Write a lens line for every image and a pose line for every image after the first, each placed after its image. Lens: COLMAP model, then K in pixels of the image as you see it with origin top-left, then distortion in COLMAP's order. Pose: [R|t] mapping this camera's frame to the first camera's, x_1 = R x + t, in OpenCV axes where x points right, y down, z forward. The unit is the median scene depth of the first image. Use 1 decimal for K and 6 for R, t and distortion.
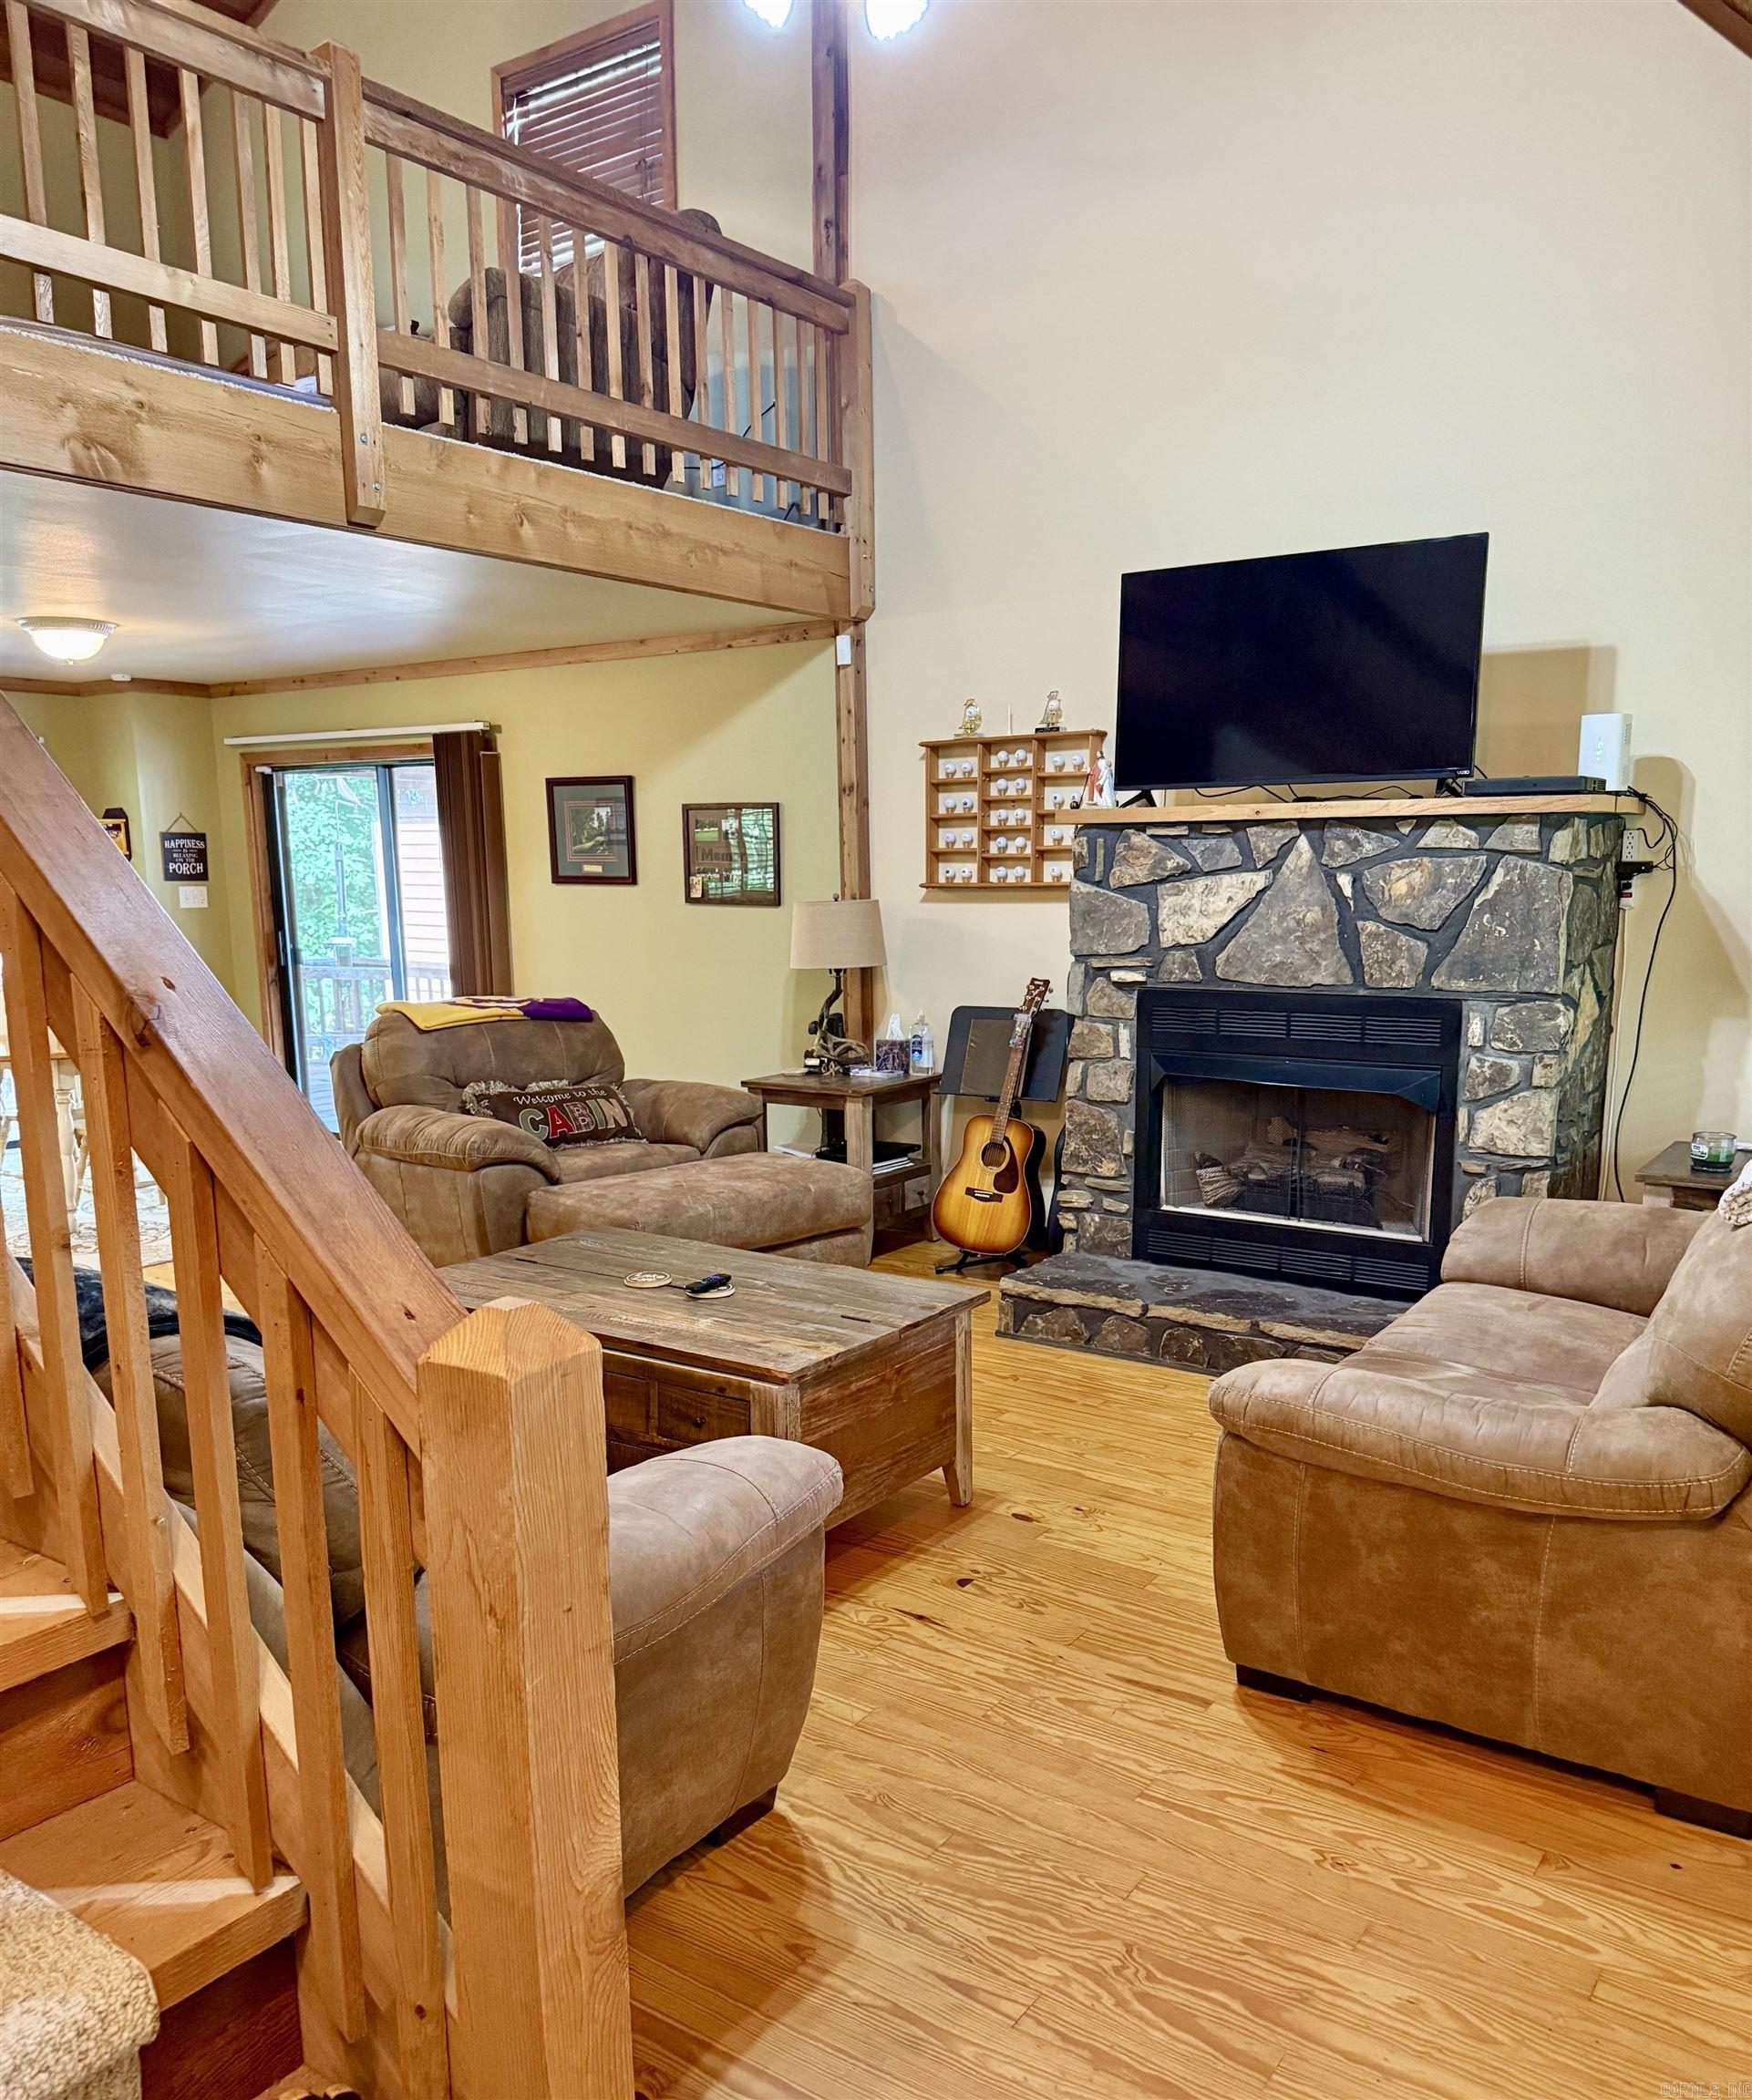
lens RADIAL K [[1660.8, 0, 878.2], [0, 1660.8, 1178.2], [0, 0, 1]] dist [0.132449, -0.228360]
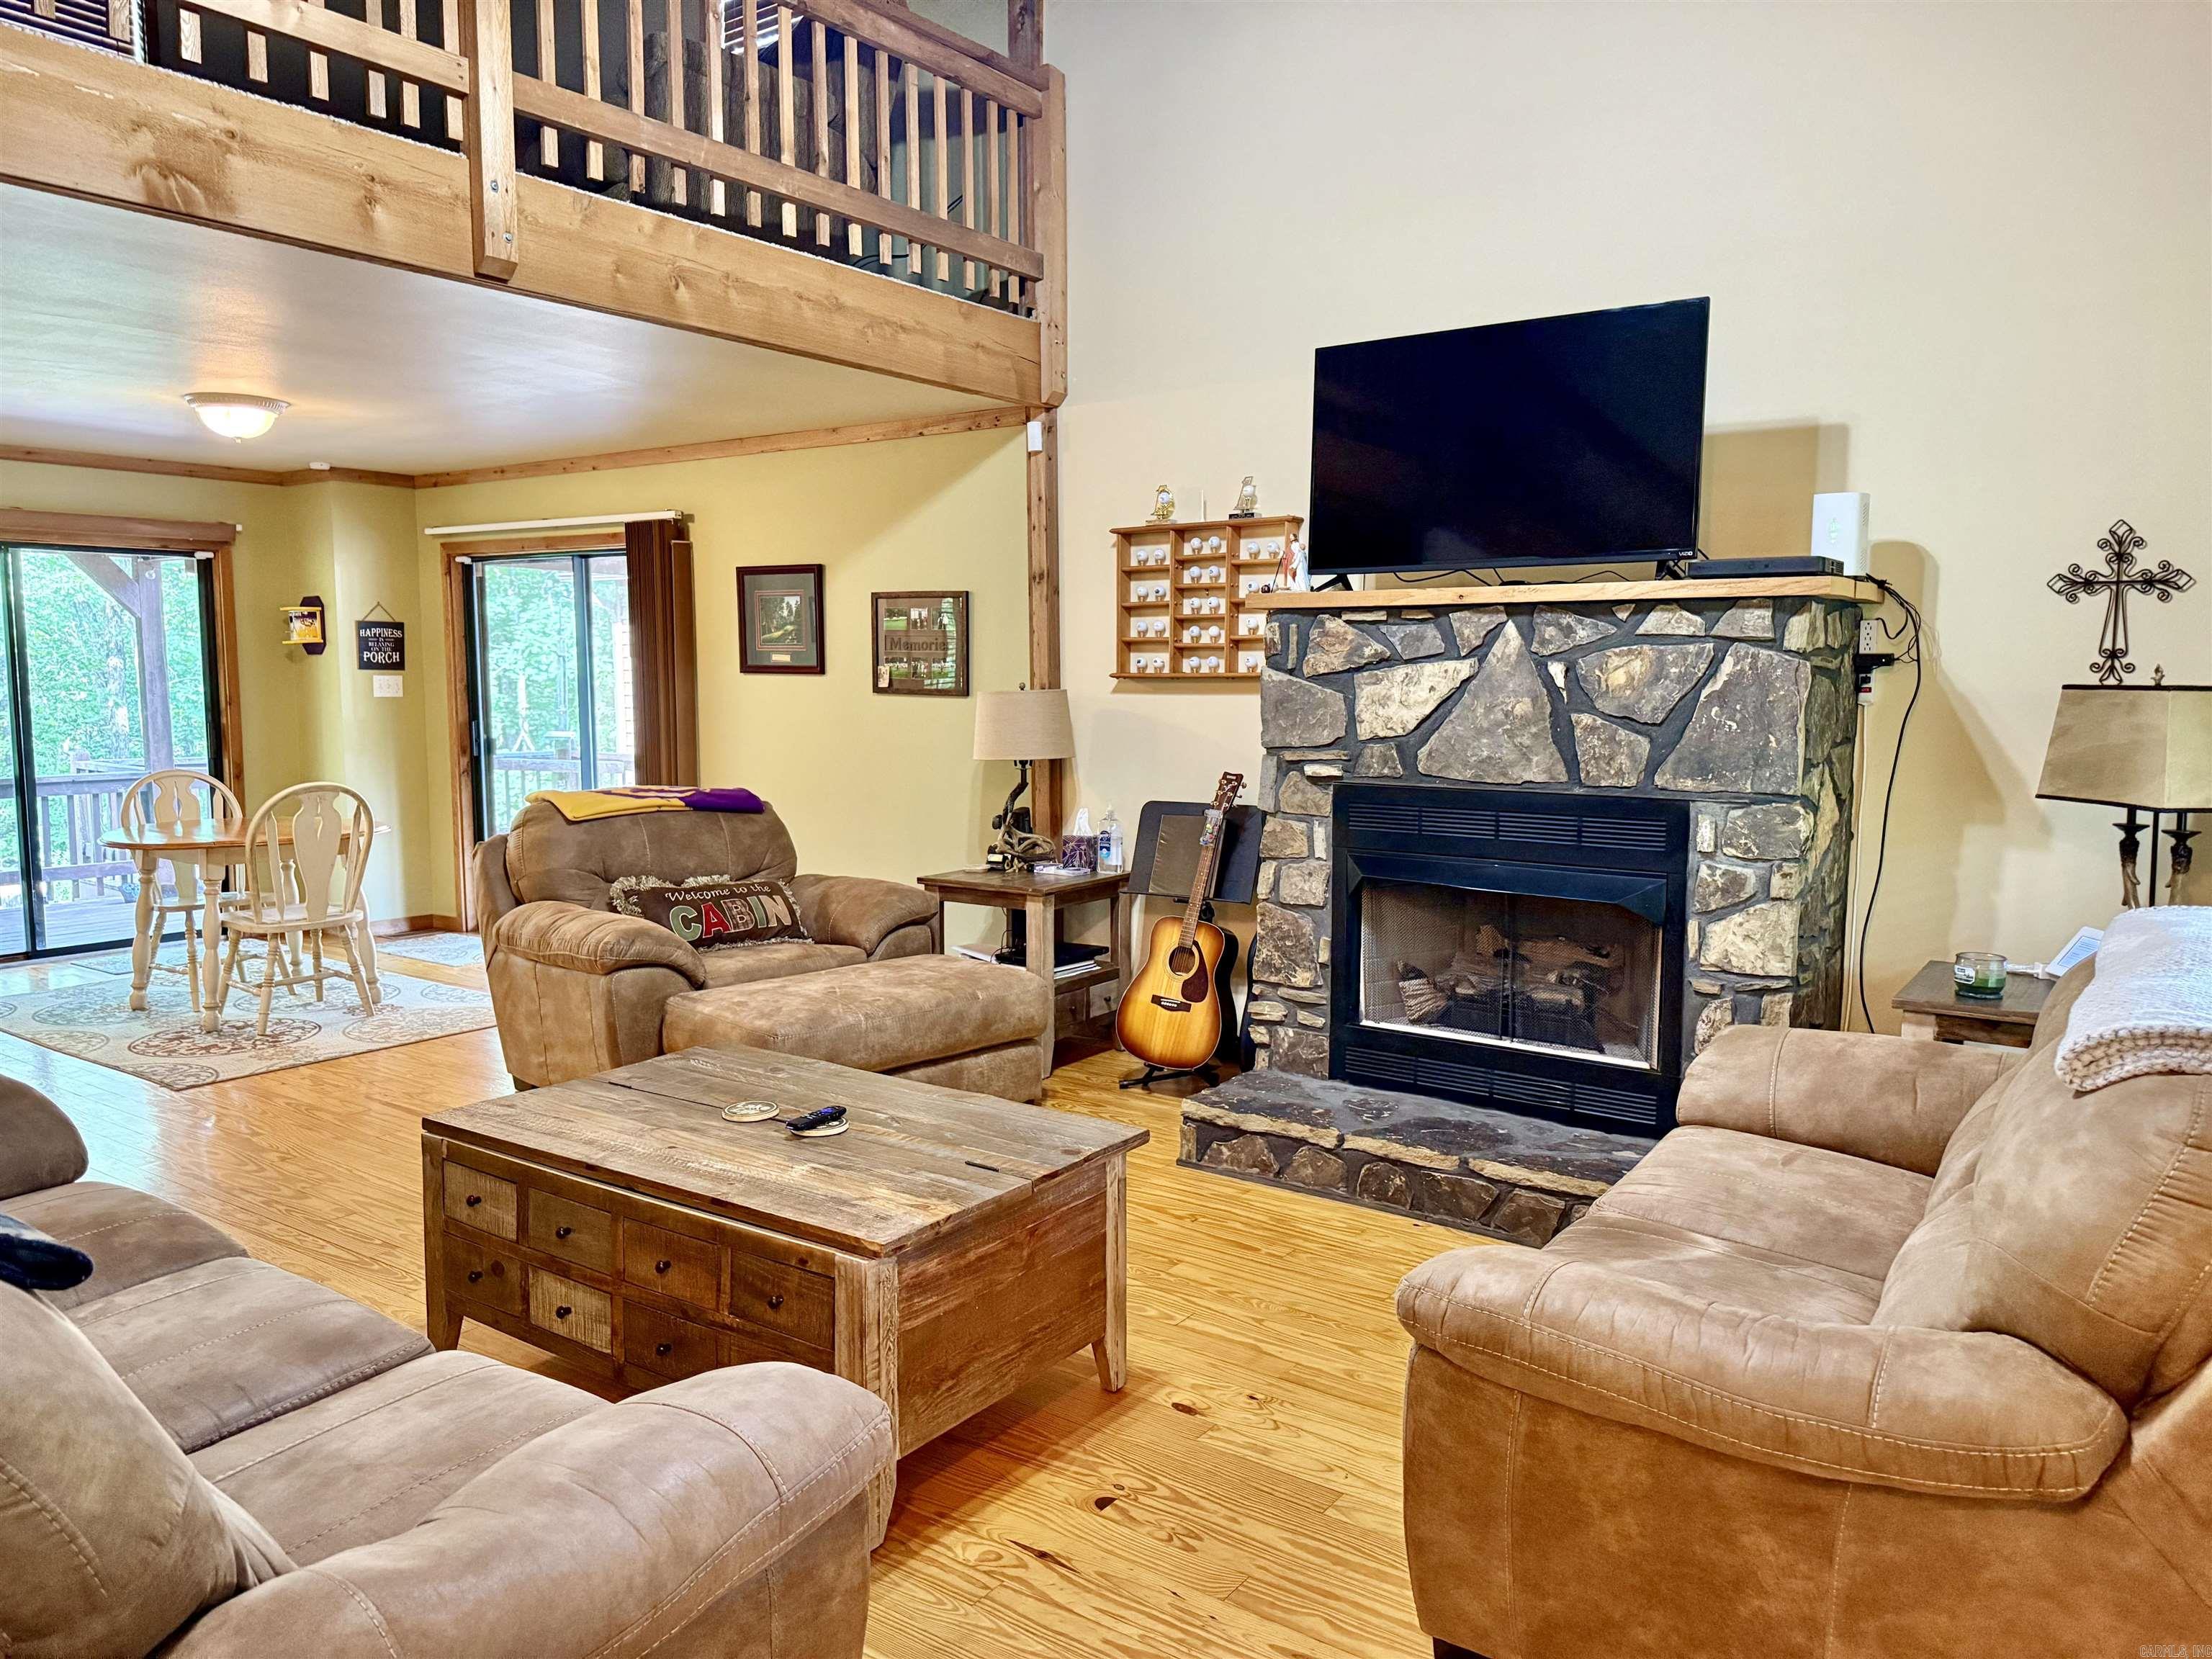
lens RADIAL K [[1568.4, 0, 1103.6], [0, 1568.4, 836.2], [0, 0, 1]] dist [0.119237, -0.175966]
pose [[0.999901, 0.011957, -0.007371, 0.036606], [-0.012530, 0.996441, -0.083362, -0.011142], [0.006348, 0.083446, 0.996492, 0.140508]]
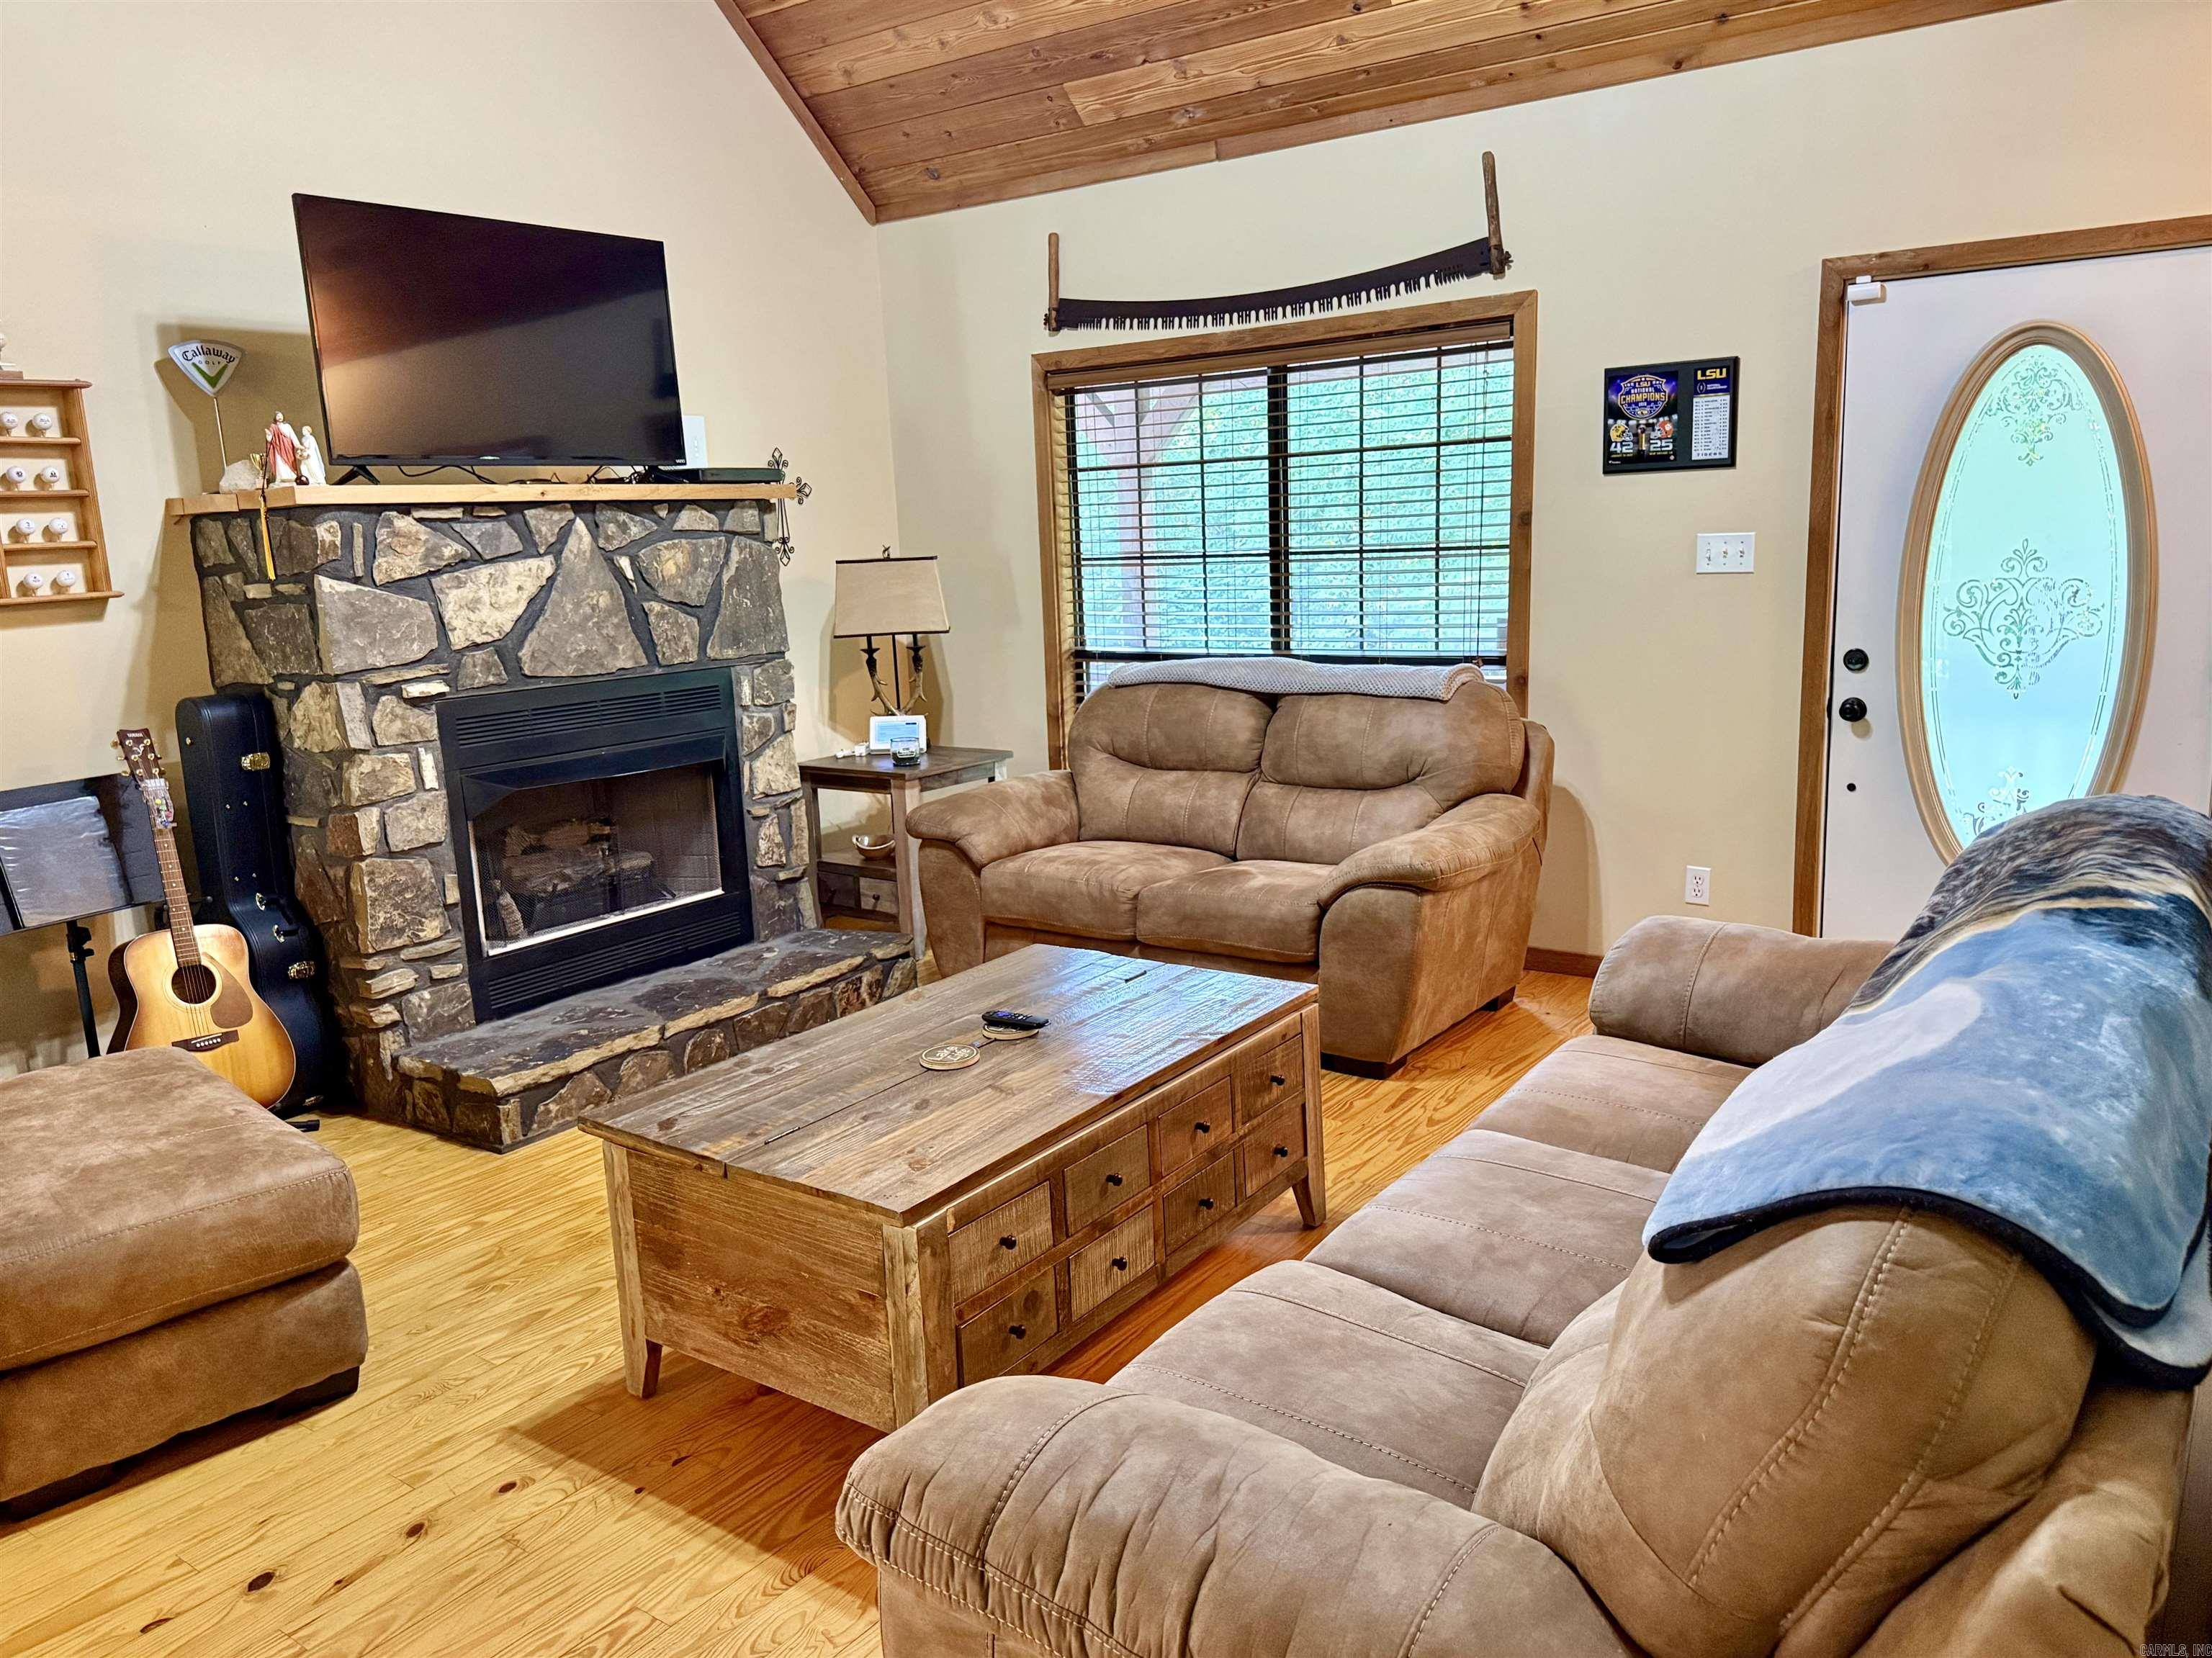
lens RADIAL K [[1619.8, 0, 1113.0], [0, 1619.8, 830.2], [0, 0, 1]] dist [0.207773, -0.465141]
pose [[0.006299, -0.180323, 0.983587, -0.689304], [0.231576, 0.957131, 0.173990, -0.123597], [-0.972796, 0.226679, 0.047787, 0.679968]]
